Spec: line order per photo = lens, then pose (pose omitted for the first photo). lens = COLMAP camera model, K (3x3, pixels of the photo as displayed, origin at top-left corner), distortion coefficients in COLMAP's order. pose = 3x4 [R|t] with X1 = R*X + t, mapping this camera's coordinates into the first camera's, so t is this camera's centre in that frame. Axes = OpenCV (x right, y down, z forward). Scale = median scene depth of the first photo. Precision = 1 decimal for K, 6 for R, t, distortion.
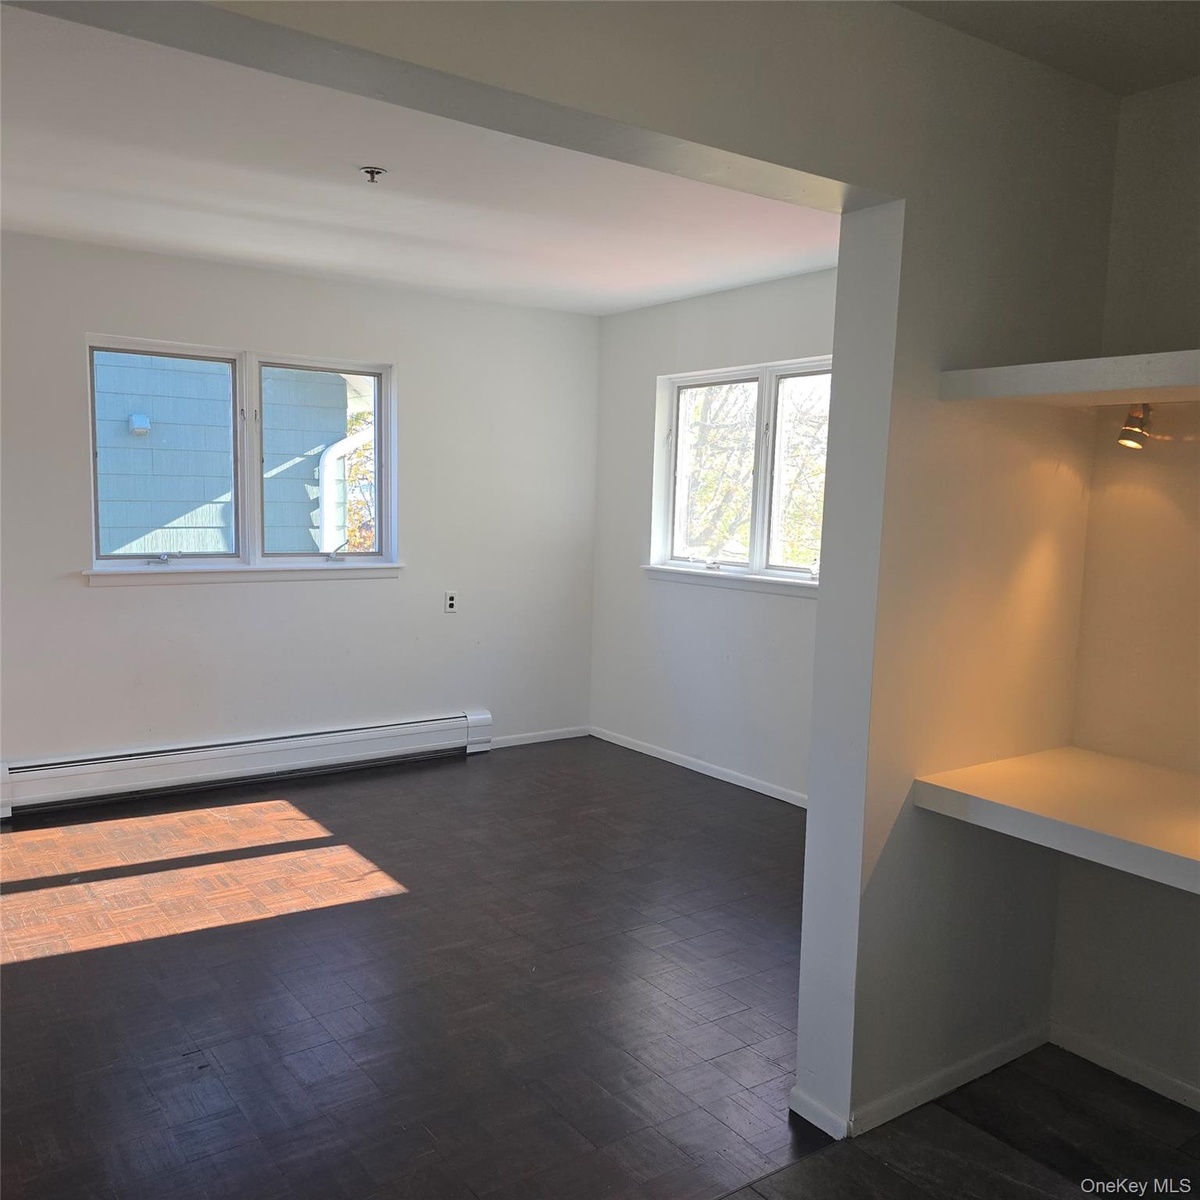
lens RADIAL K [[1056.1, 0, 604.2], [0, 1056.1, 601.6], [0, 0, 1]] dist [0.099399, -0.149665]
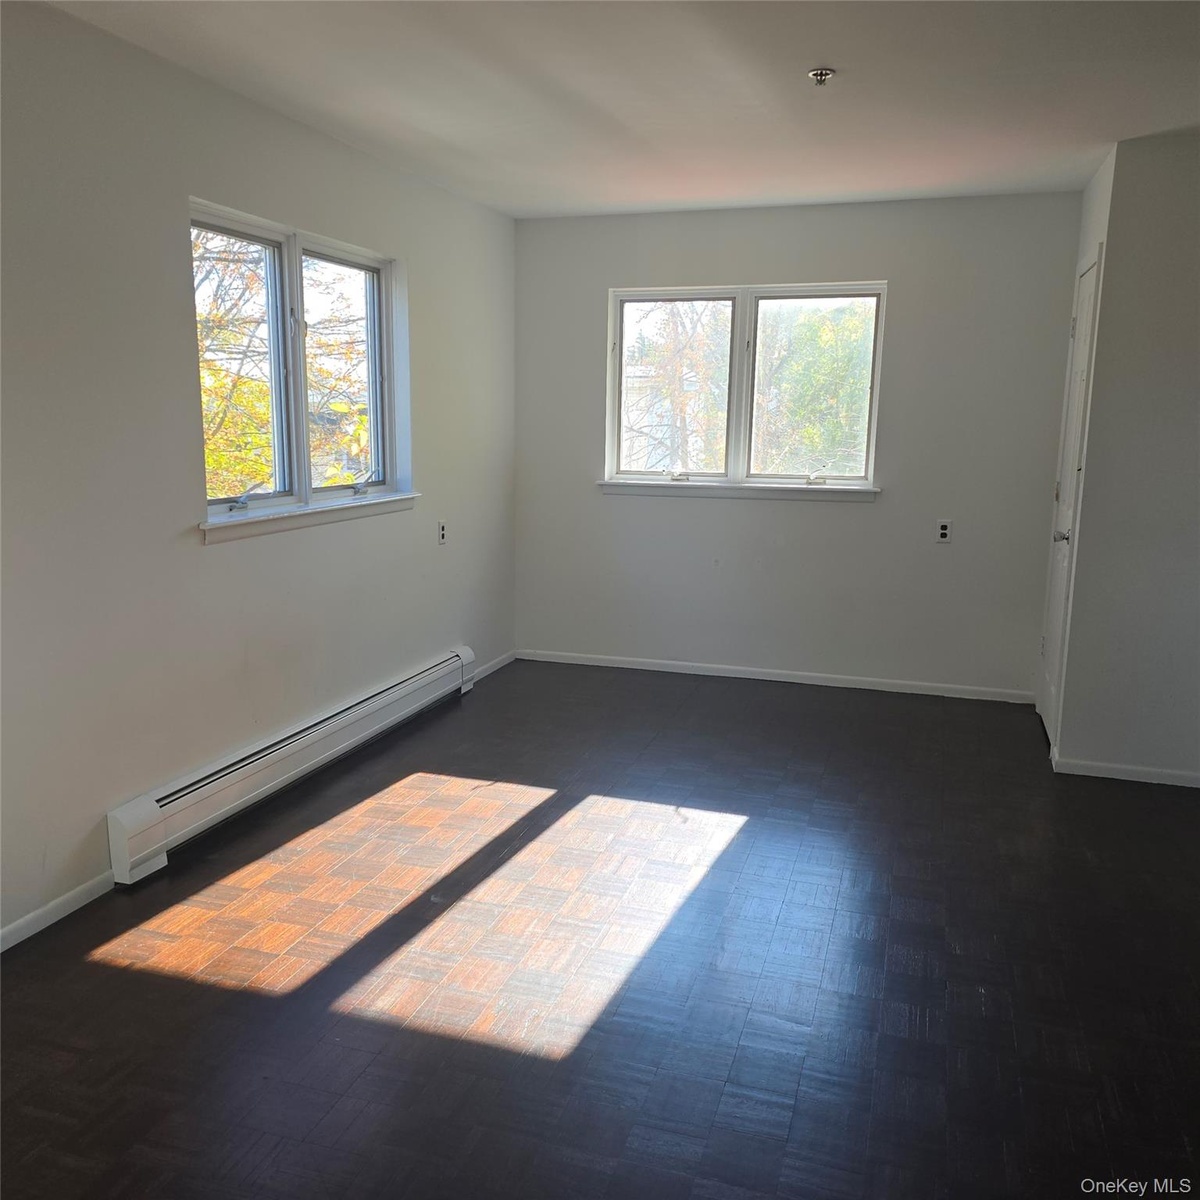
lens RADIAL K [[1056.1, 0, 604.2], [0, 1056.1, 601.6], [0, 0, 1]] dist [0.099399, -0.149665]
pose [[0.804160, -0.118512, 0.582479, -0.595723], [0.065824, 0.991651, 0.110888, -0.033836], [-0.590757, -0.050830, 0.805247, 0.197242]]
